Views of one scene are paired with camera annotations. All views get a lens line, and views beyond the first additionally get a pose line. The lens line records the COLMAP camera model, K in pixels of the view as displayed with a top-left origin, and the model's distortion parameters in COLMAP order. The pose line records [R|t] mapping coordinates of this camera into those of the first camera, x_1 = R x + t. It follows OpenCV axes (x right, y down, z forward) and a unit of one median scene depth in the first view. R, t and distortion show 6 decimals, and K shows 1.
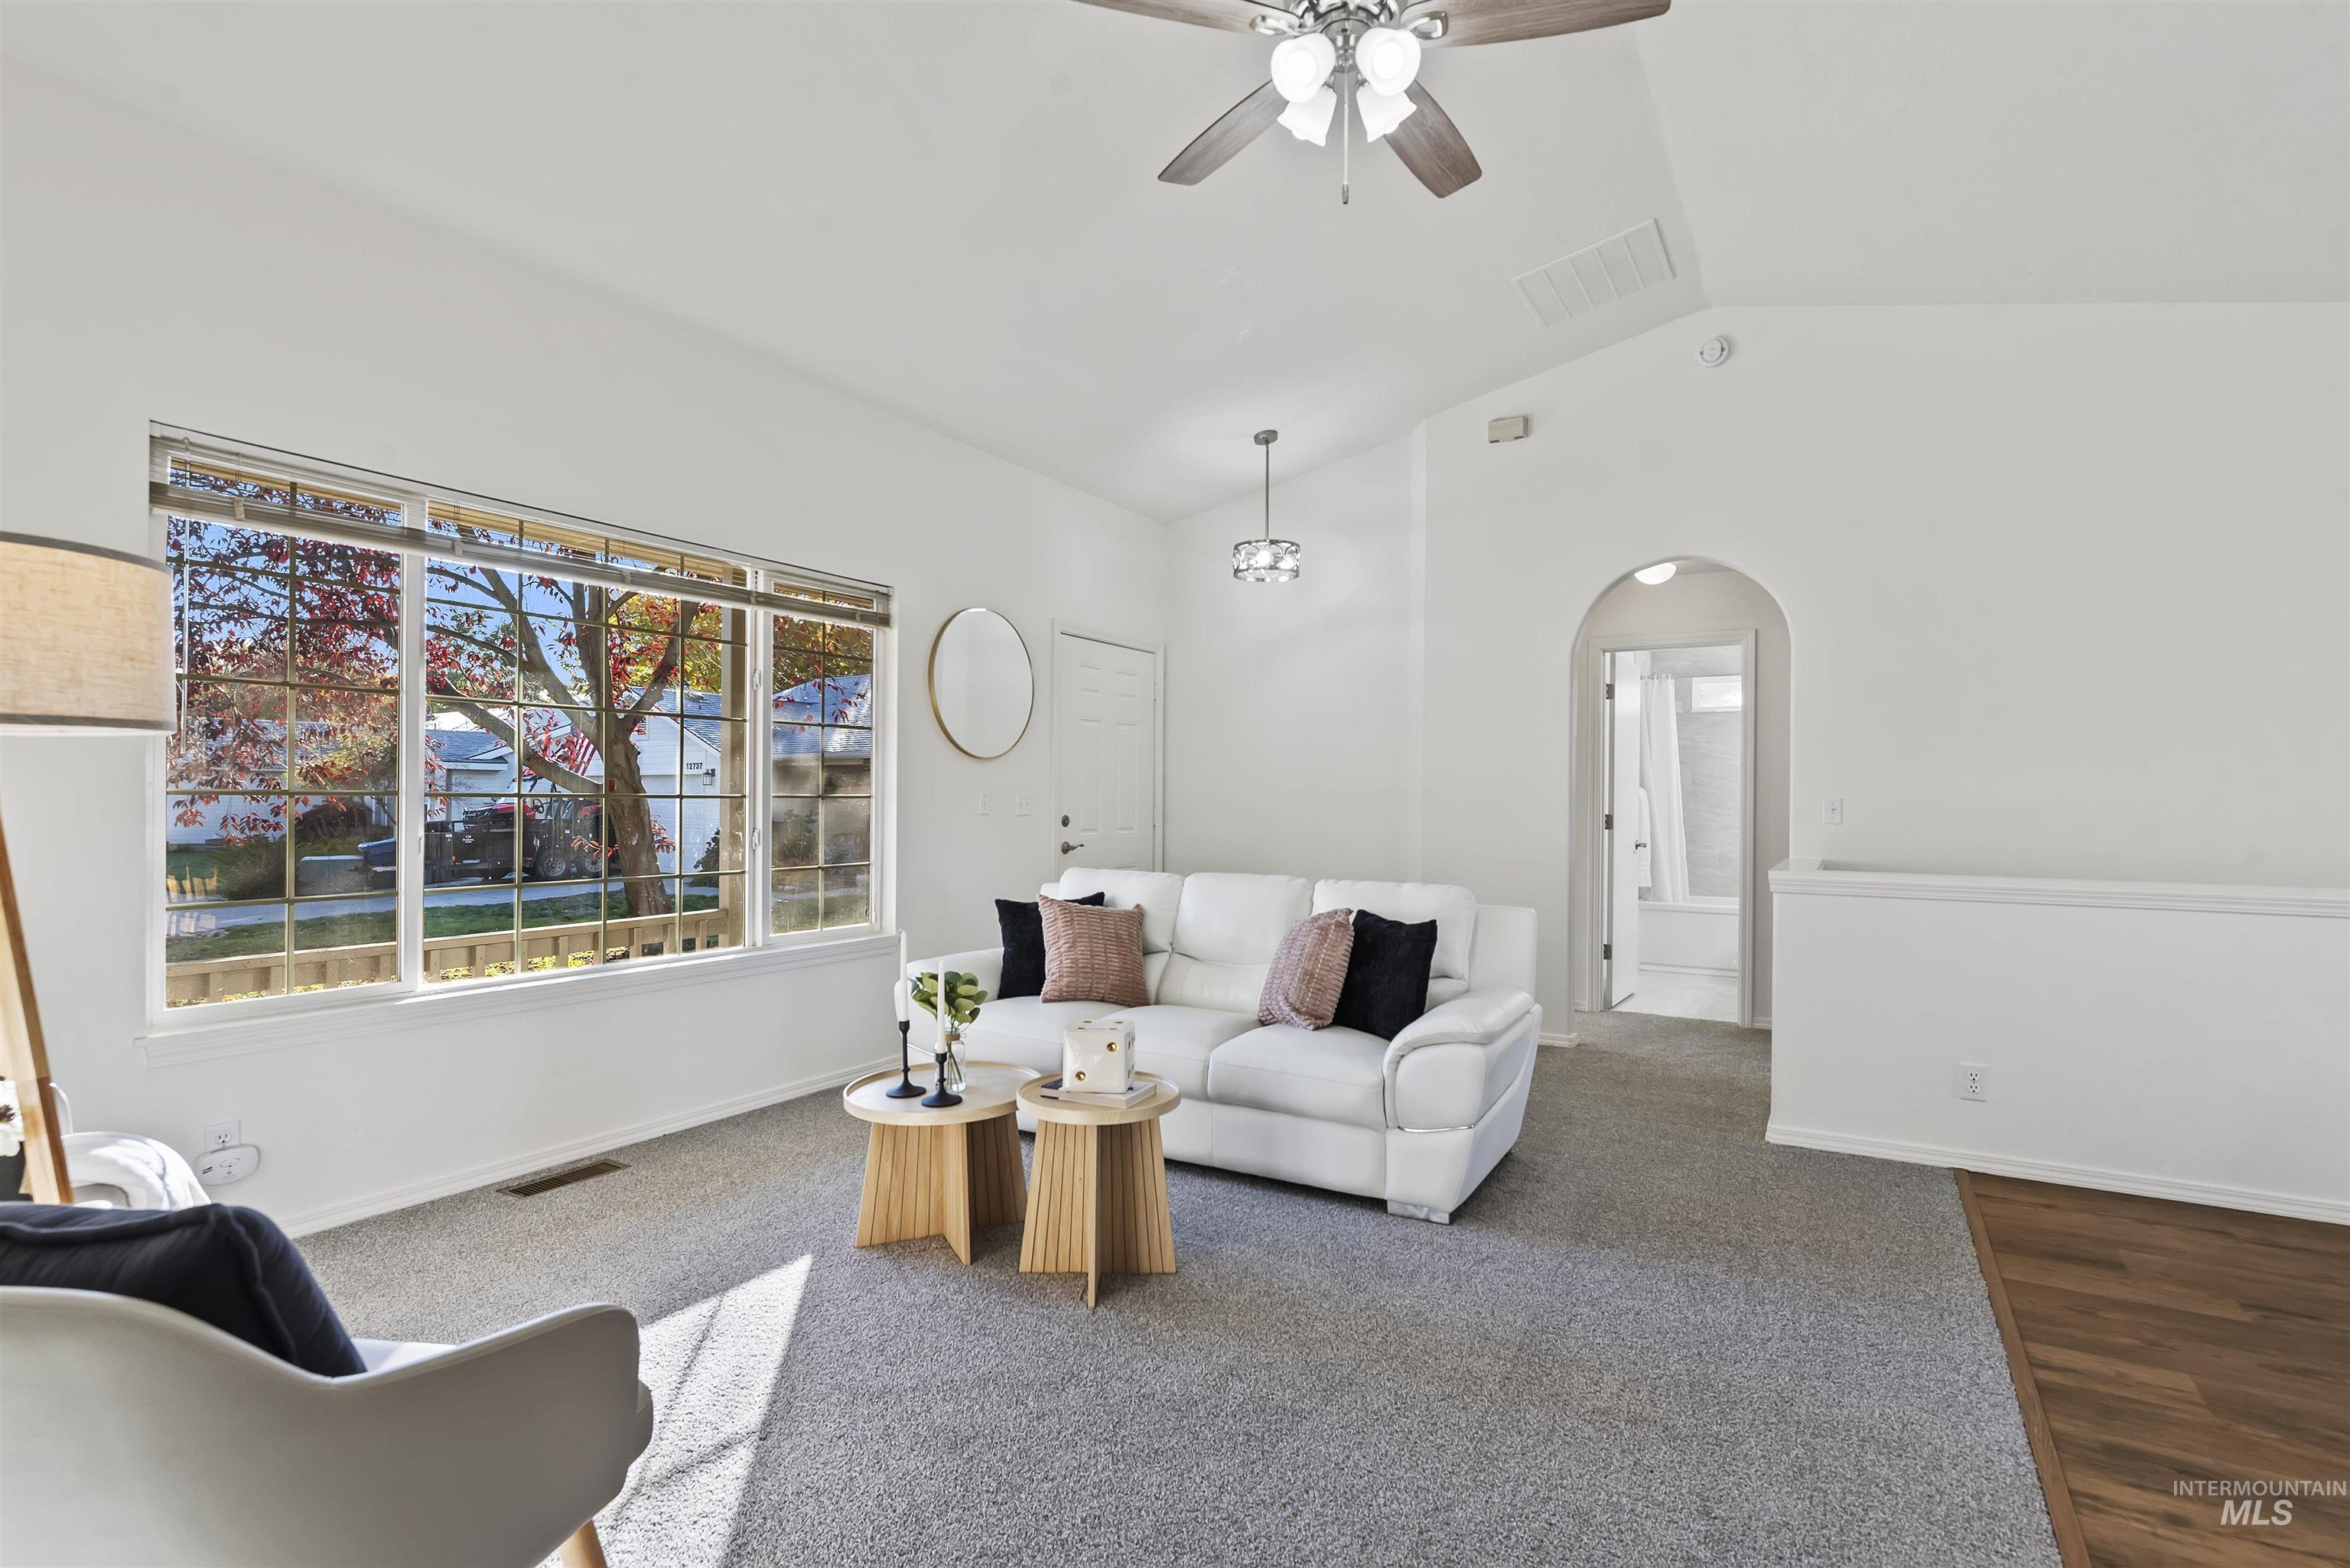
lens RADIAL K [[1113.1, 0, 1204.1], [0, 1113.1, 793.0], [0, 0, 1]] dist [-0.001737, -0.000379]
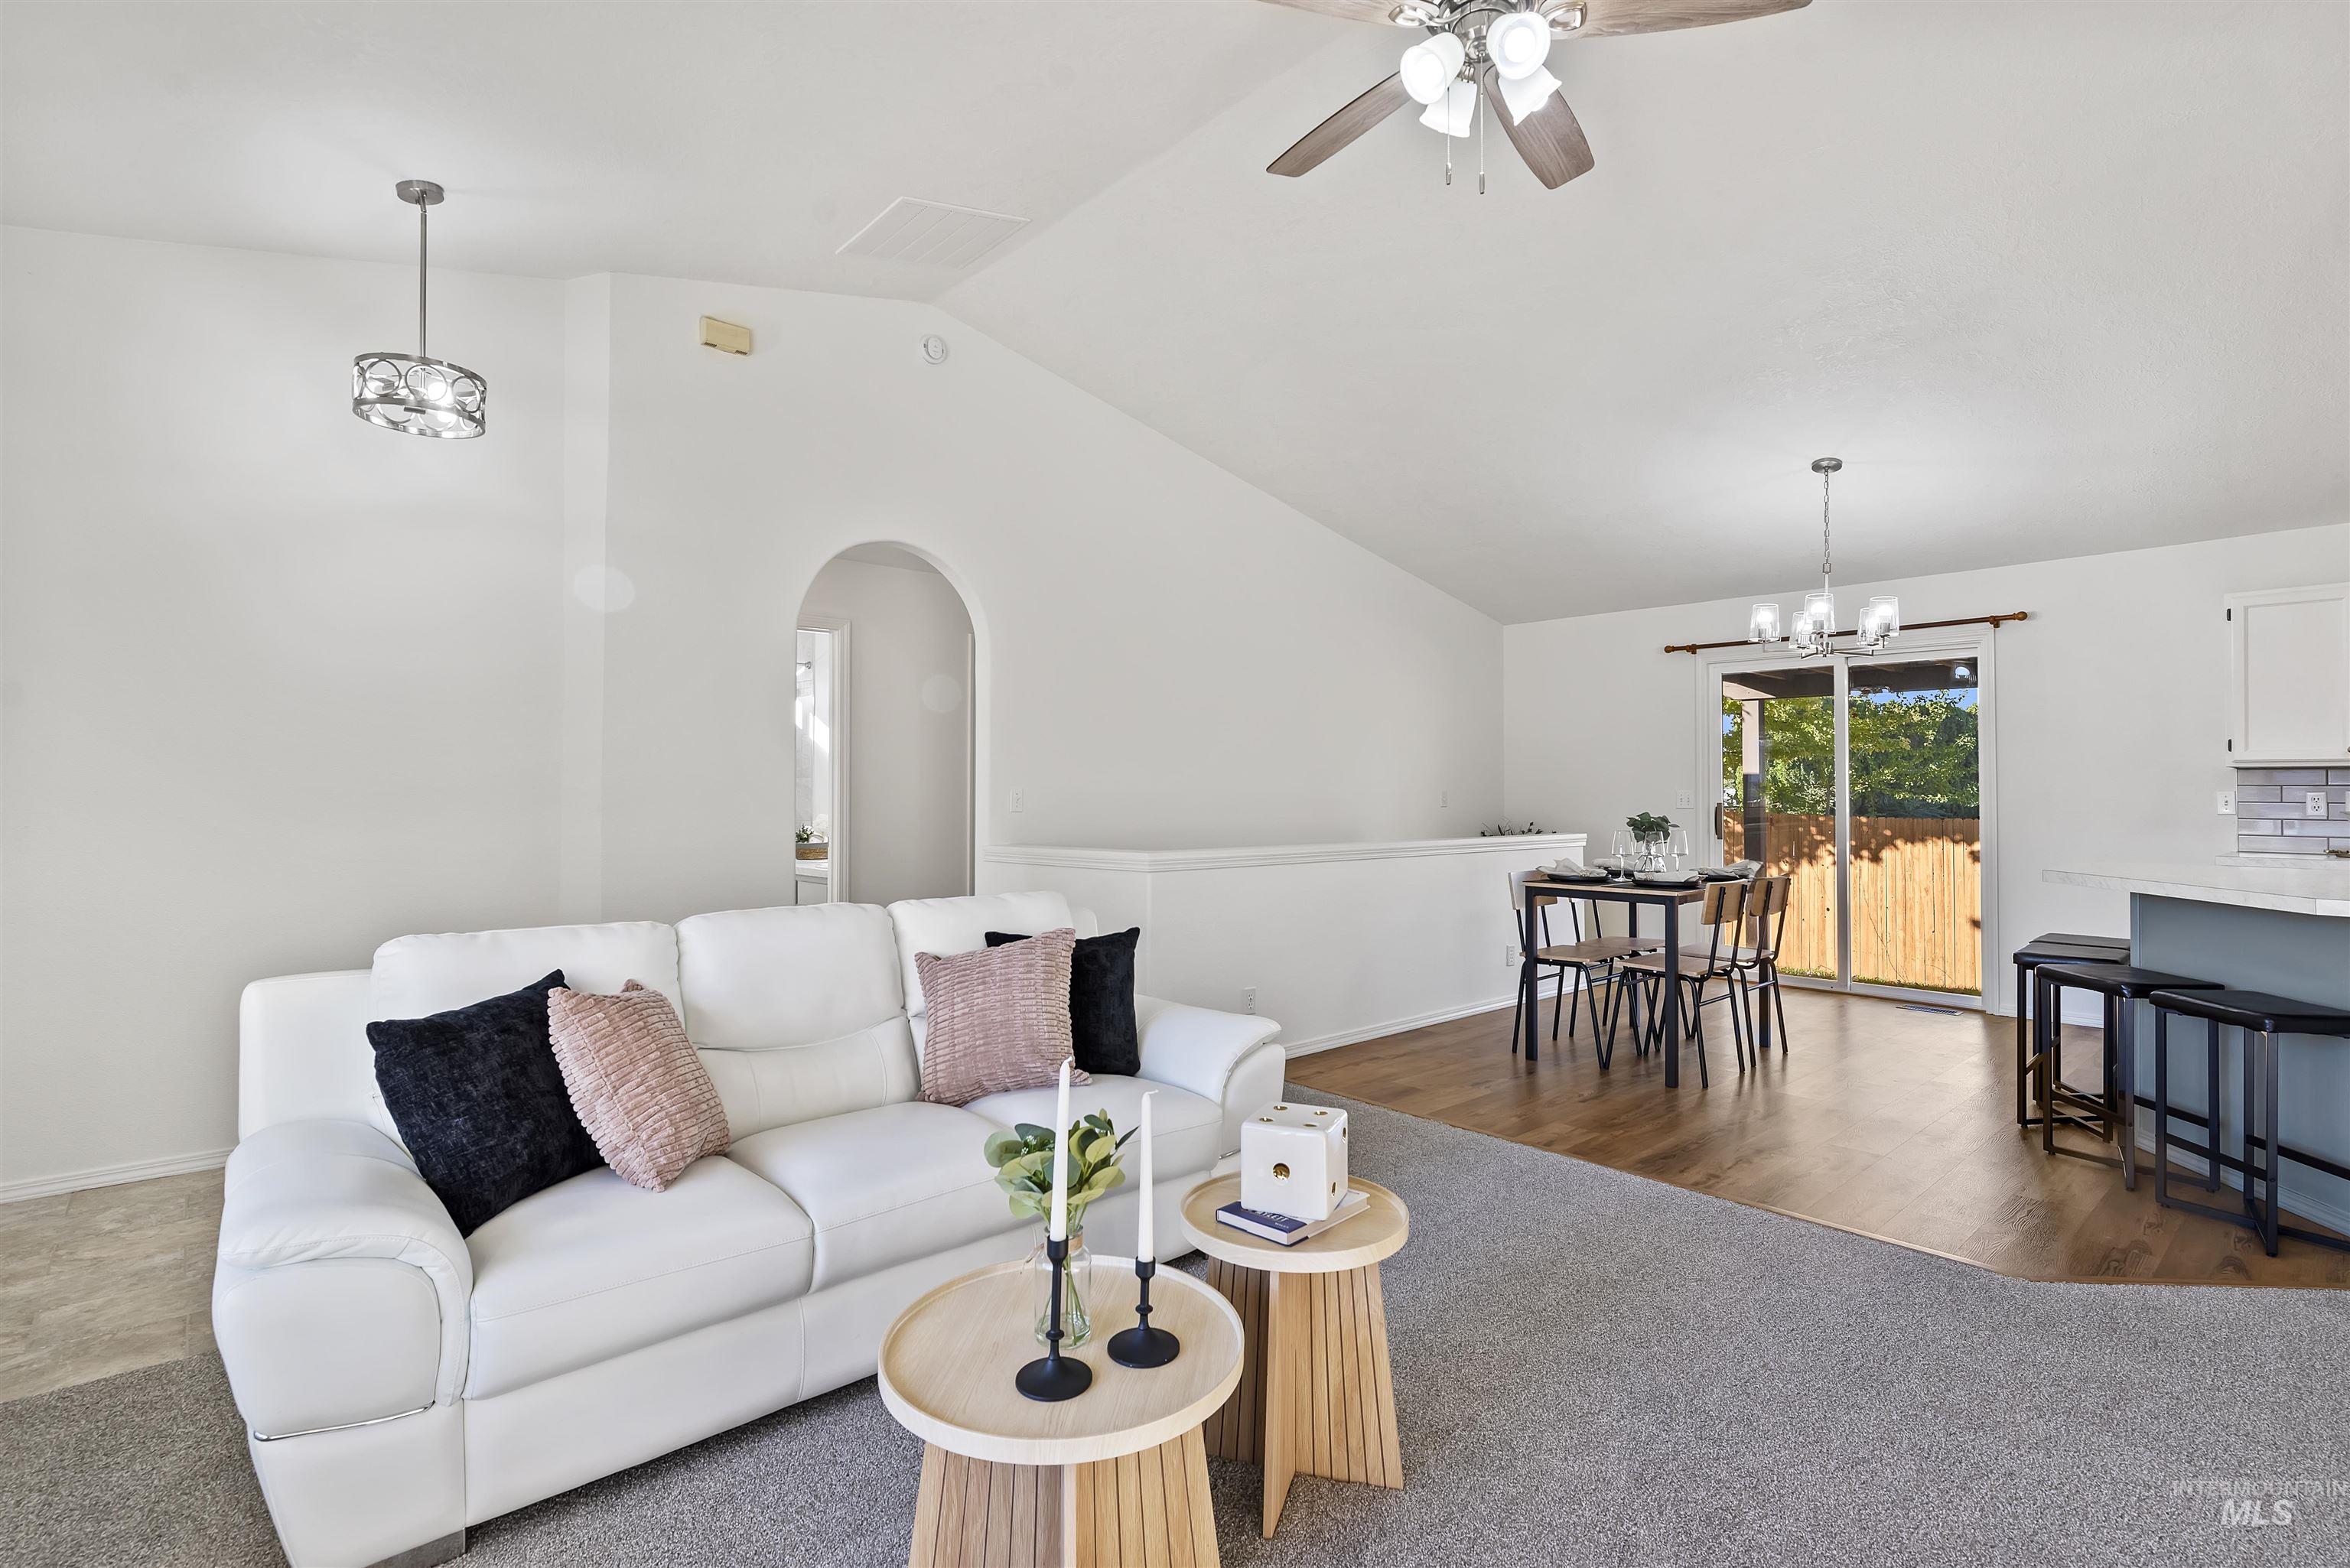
lens RADIAL K [[1113.1, 0, 1204.1], [0, 1113.1, 793.0], [0, 0, 1]] dist [-0.001737, -0.000379]
pose [[0.310444, -0.008608, 0.950553, -0.749083], [-0.001667, 0.999953, 0.009600, -0.005317], [-0.950590, -0.004565, 0.310415, 0.792094]]
